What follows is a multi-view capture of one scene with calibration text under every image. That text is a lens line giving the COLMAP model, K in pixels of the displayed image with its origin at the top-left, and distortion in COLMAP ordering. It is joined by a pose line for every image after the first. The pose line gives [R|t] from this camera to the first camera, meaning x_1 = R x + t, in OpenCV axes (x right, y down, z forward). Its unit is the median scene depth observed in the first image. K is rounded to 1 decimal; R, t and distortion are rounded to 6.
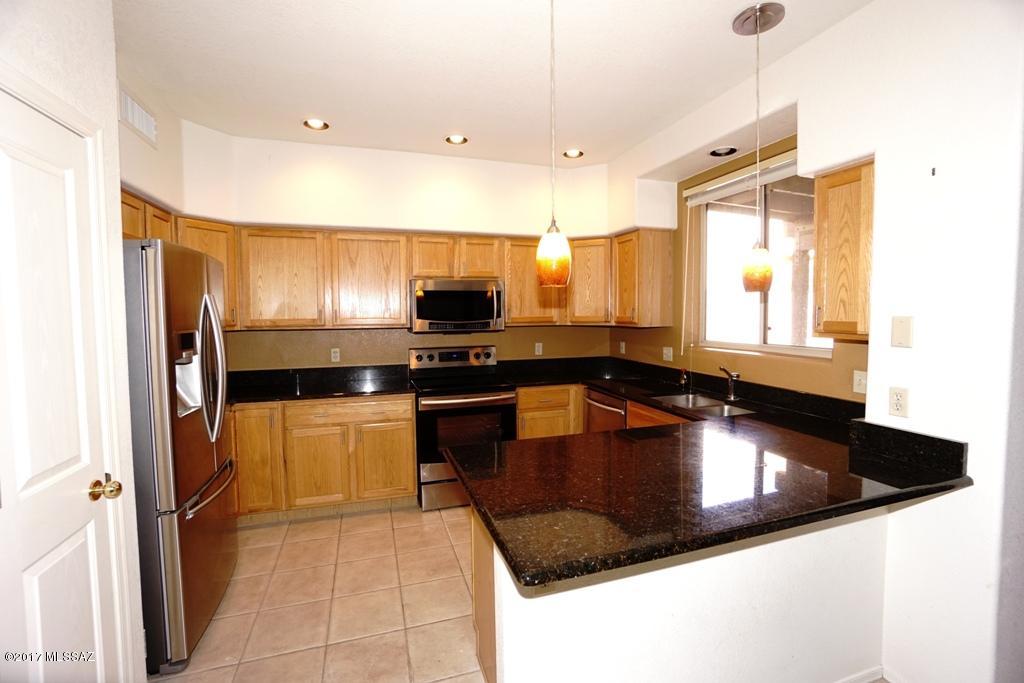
lens RADIAL K [[456.0, 0, 492.2], [0, 456.0, 333.5], [0, 0, 1]] dist [-0.000958, 0.000172]
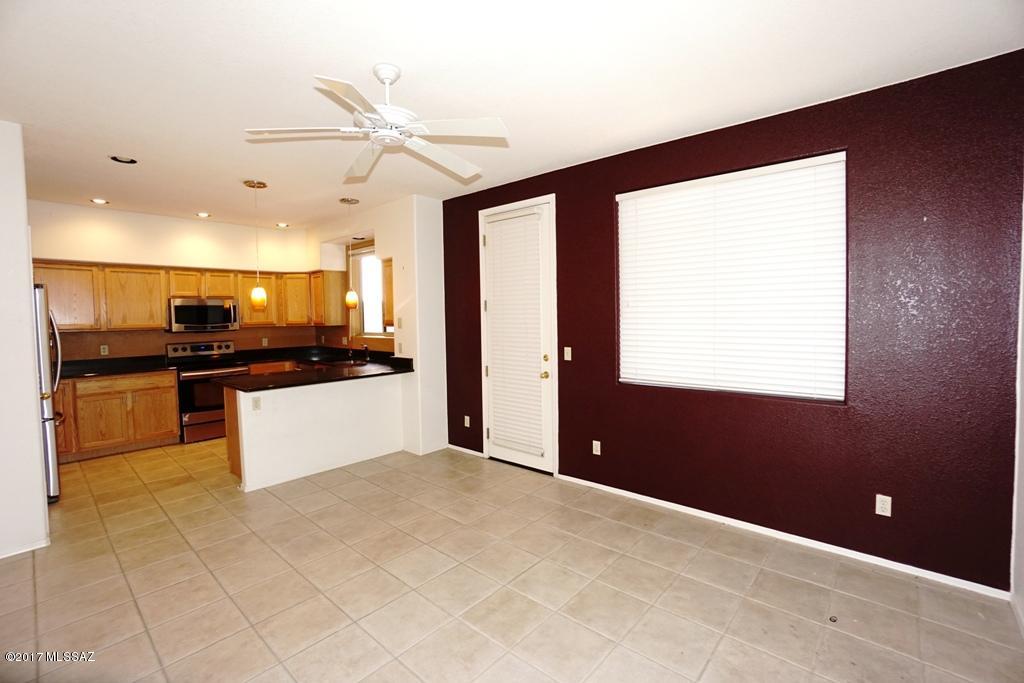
lens RADIAL K [[456.0, 0, 492.2], [0, 456.0, 333.5], [0, 0, 1]] dist [-0.000958, 0.000172]
pose [[0.860563, -0.028769, 0.508531, -0.024439], [0.036919, 0.999301, -0.005942, 0.049535], [-0.508005, 0.023888, 0.861023, -0.853996]]
